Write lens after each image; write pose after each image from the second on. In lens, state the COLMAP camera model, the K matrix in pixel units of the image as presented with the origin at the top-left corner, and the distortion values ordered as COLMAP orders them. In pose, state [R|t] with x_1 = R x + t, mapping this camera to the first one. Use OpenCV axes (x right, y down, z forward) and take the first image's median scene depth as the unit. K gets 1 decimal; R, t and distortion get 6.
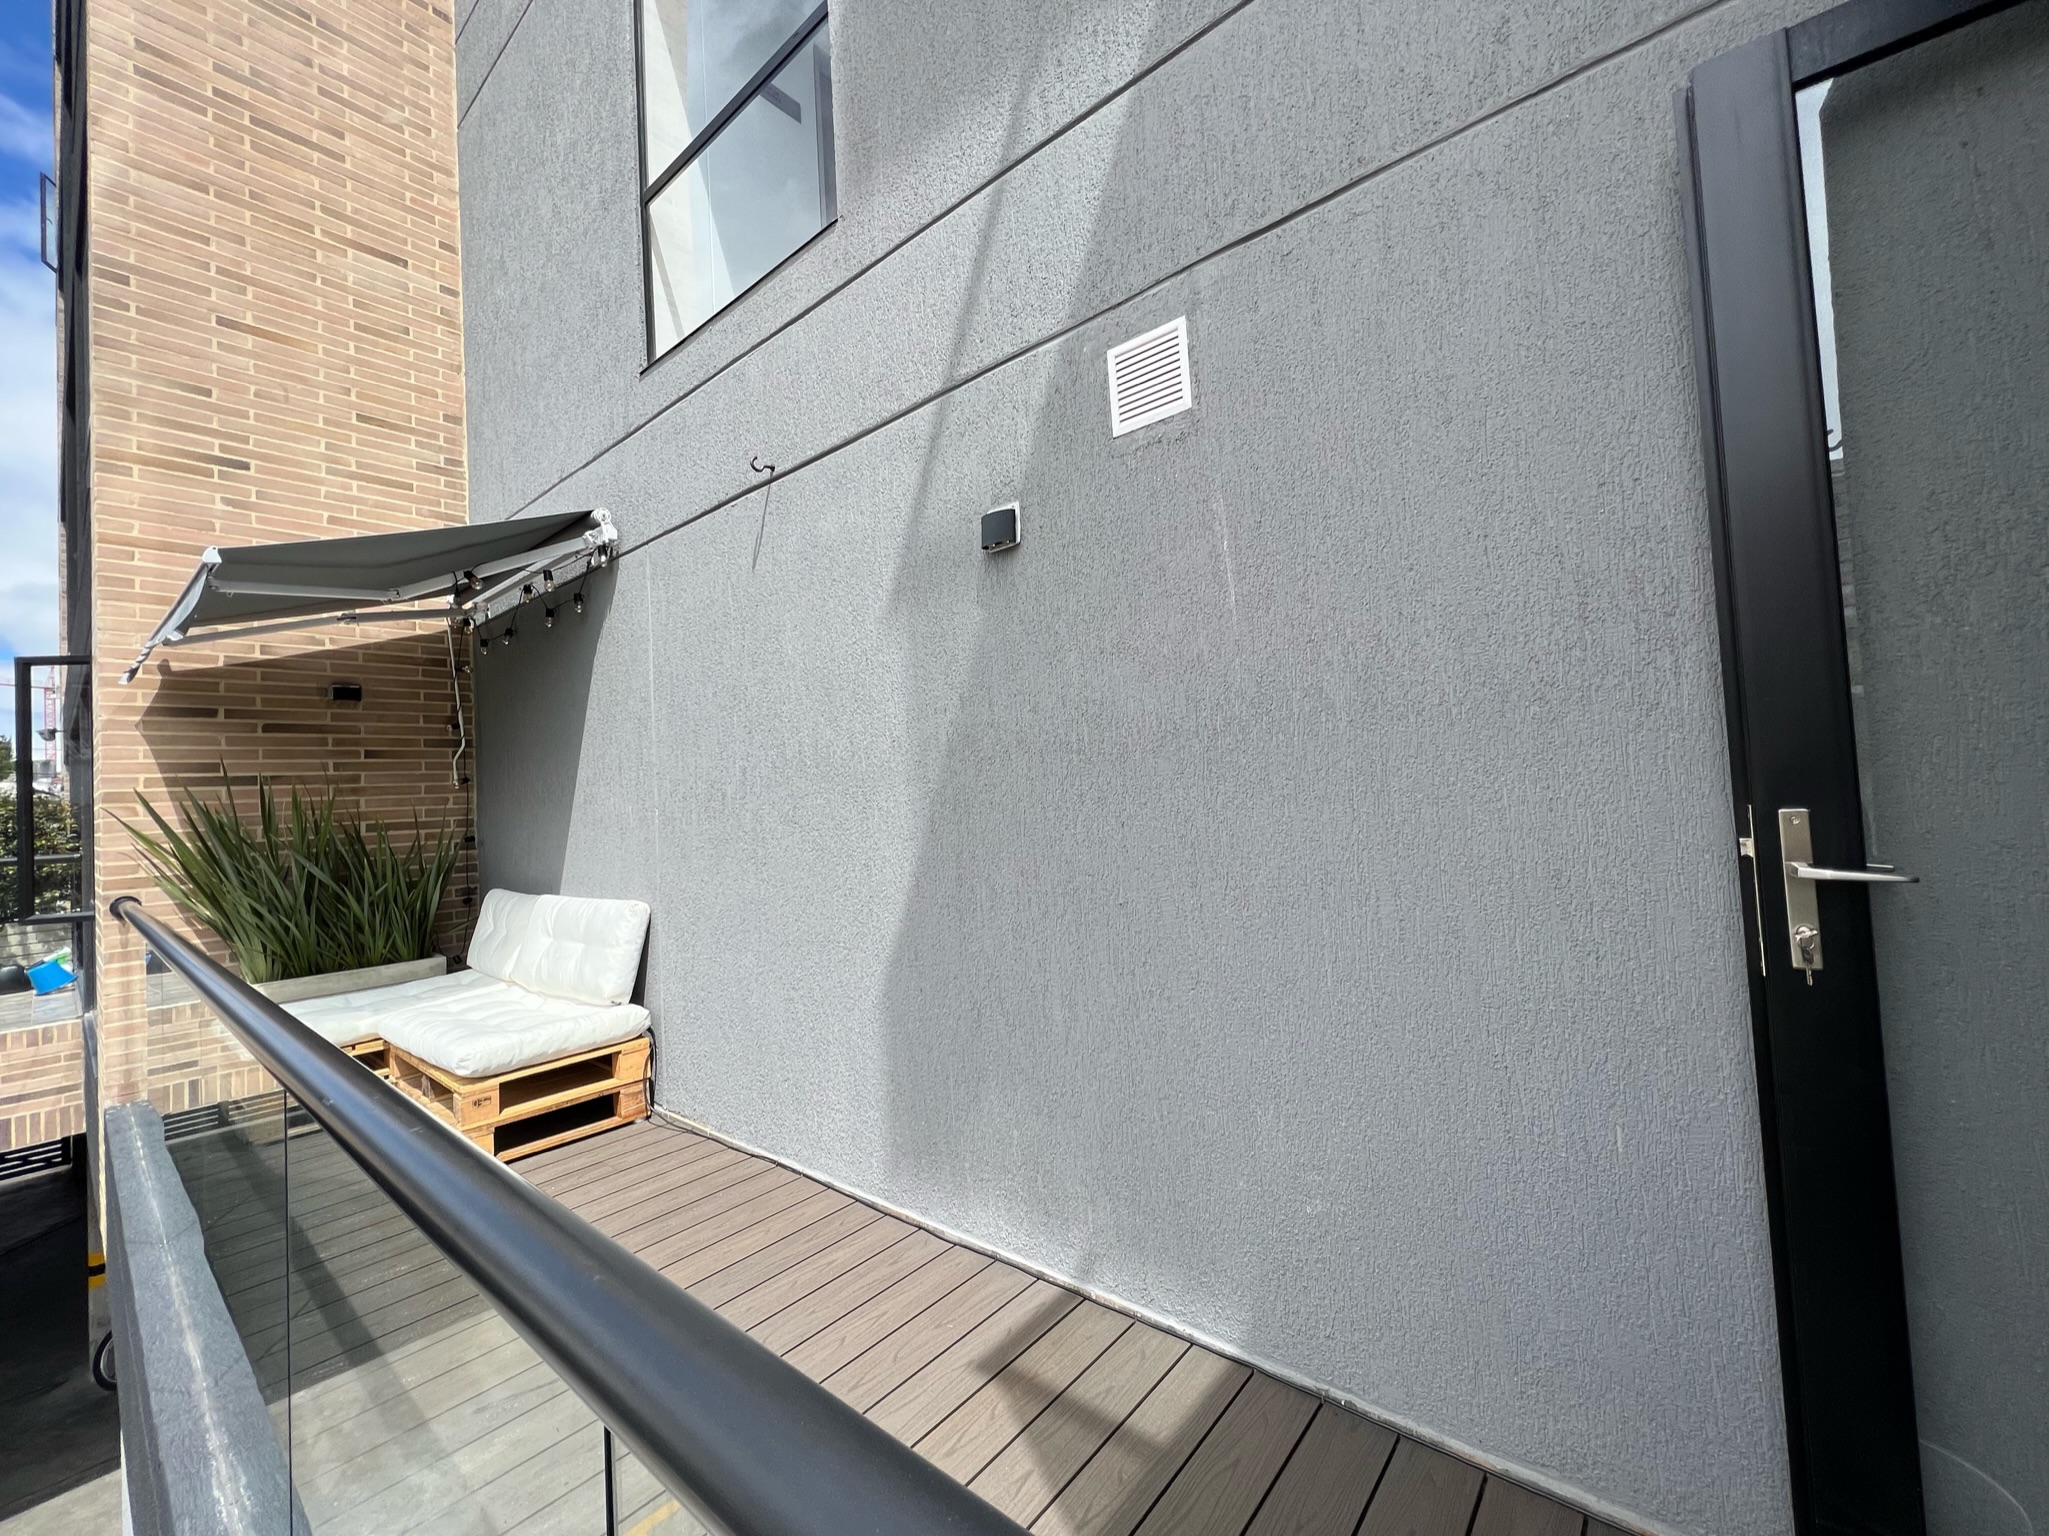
lens RADIAL K [[829.0, 0, 1014.5], [0, 829.0, 756.3], [0, 0, 1]] dist [0.015932, 0.000106]
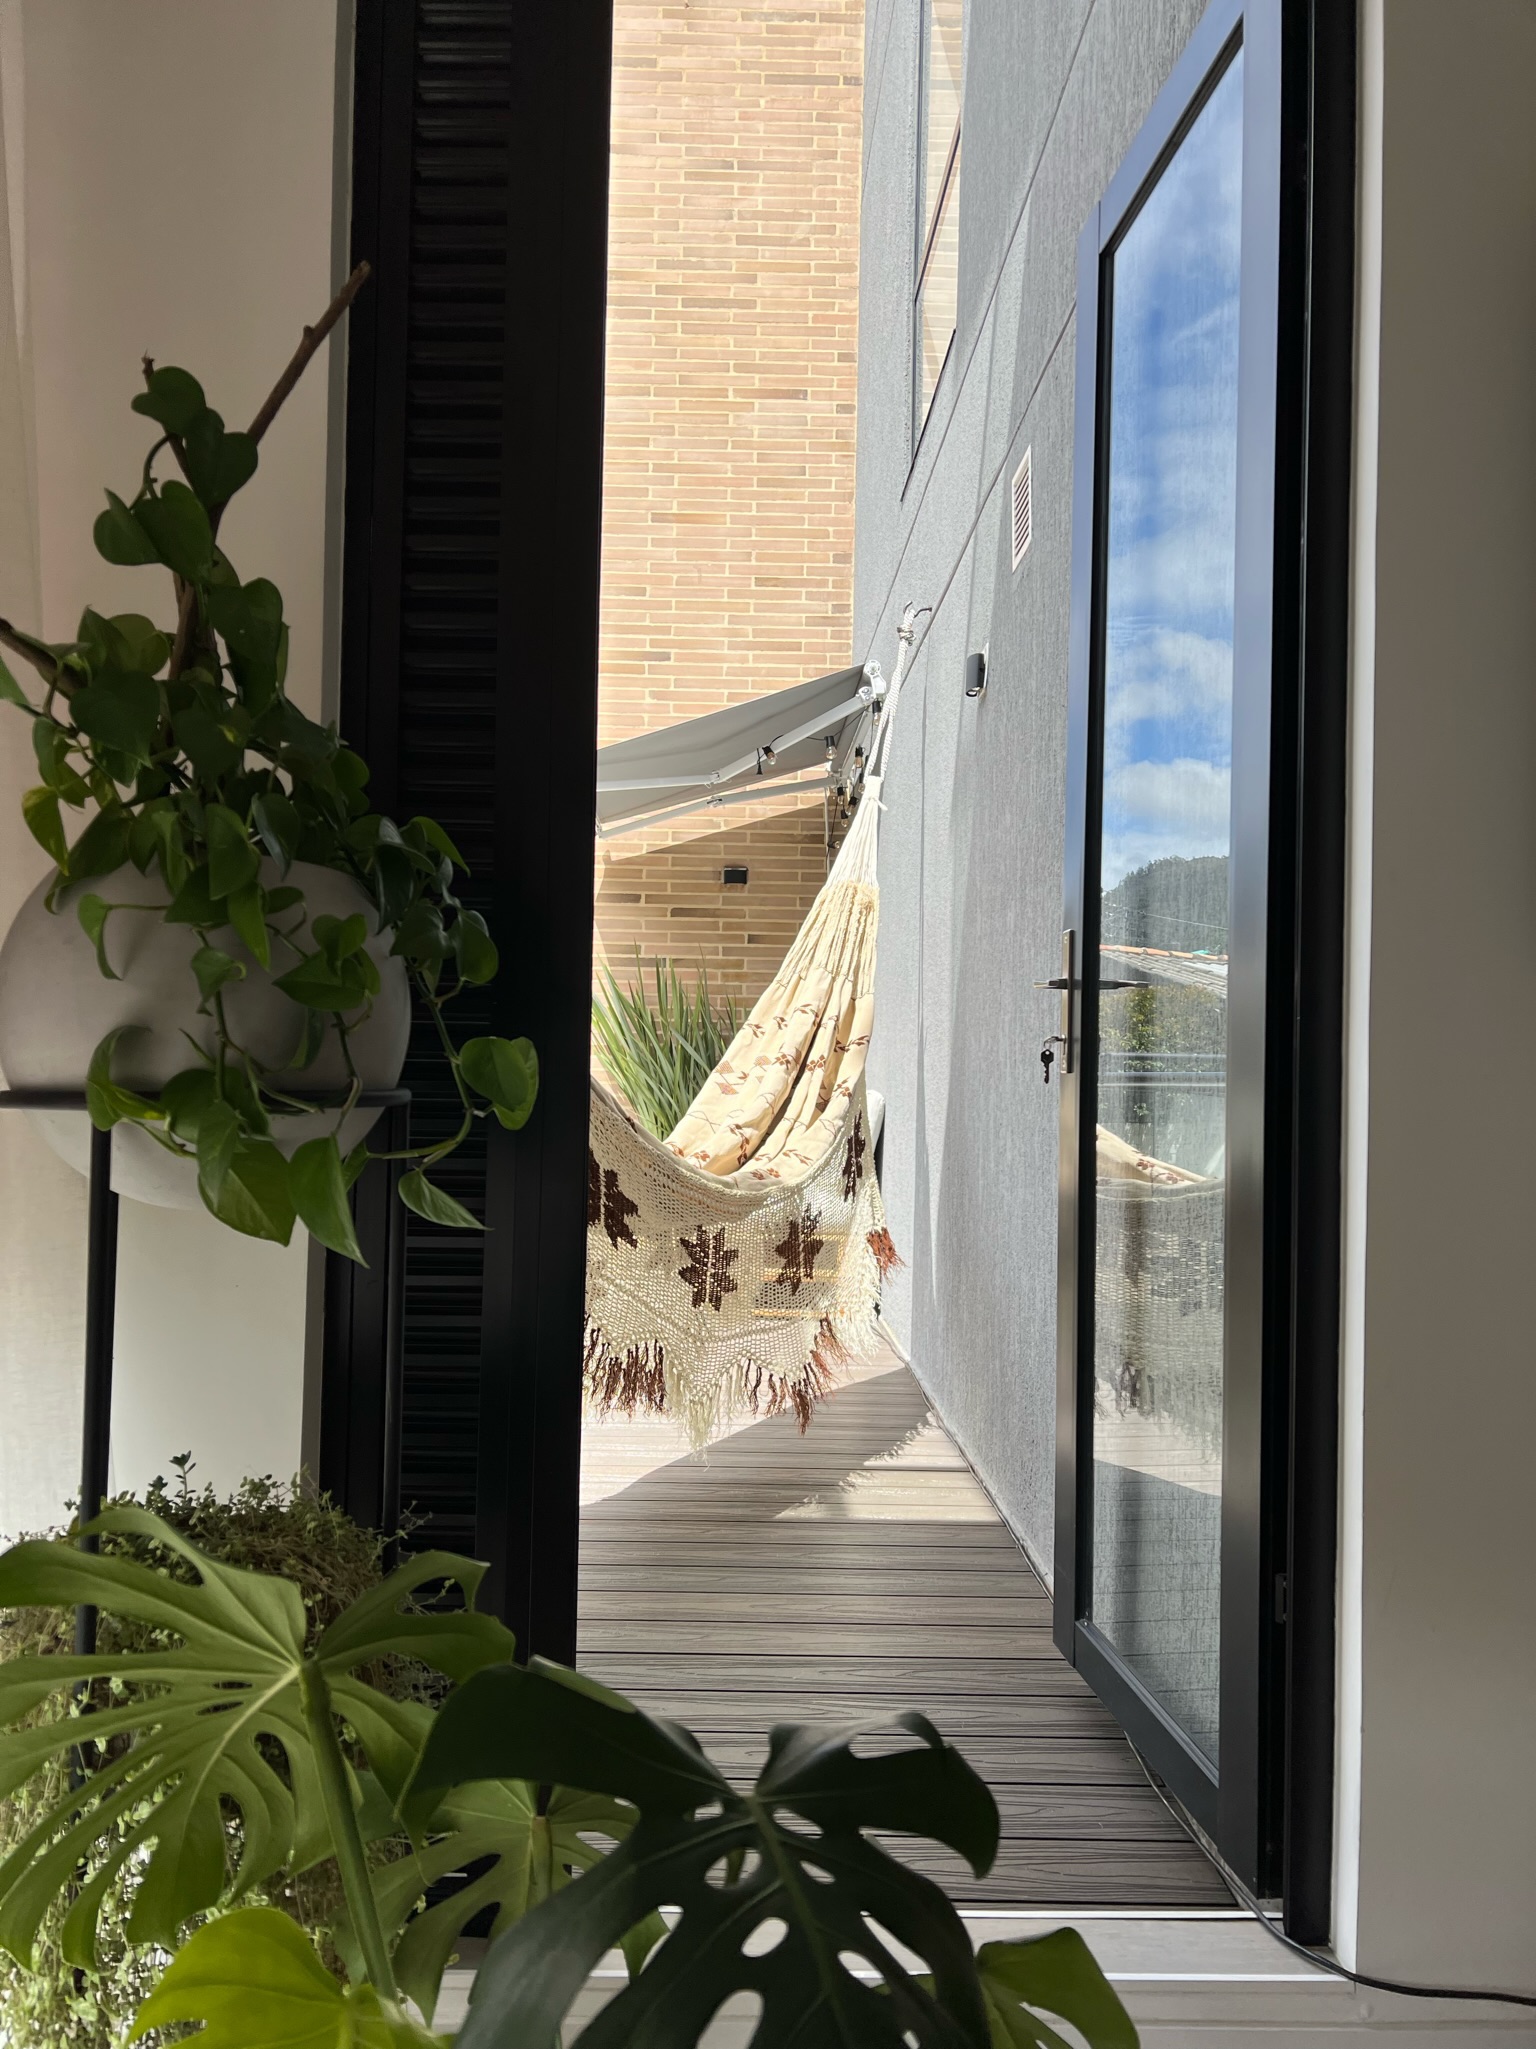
lens RADIAL K [[1528.9, 0, 764.7], [0, 1528.9, 1031.4], [0, 0, 1]] dist [0.050573, -0.017187]
pose [[0.678265, 0.042568, -0.733584, 0.523948], [-0.015996, 0.998939, 0.043176, 0.027165], [0.734644, -0.017551, 0.678226, -0.176800]]
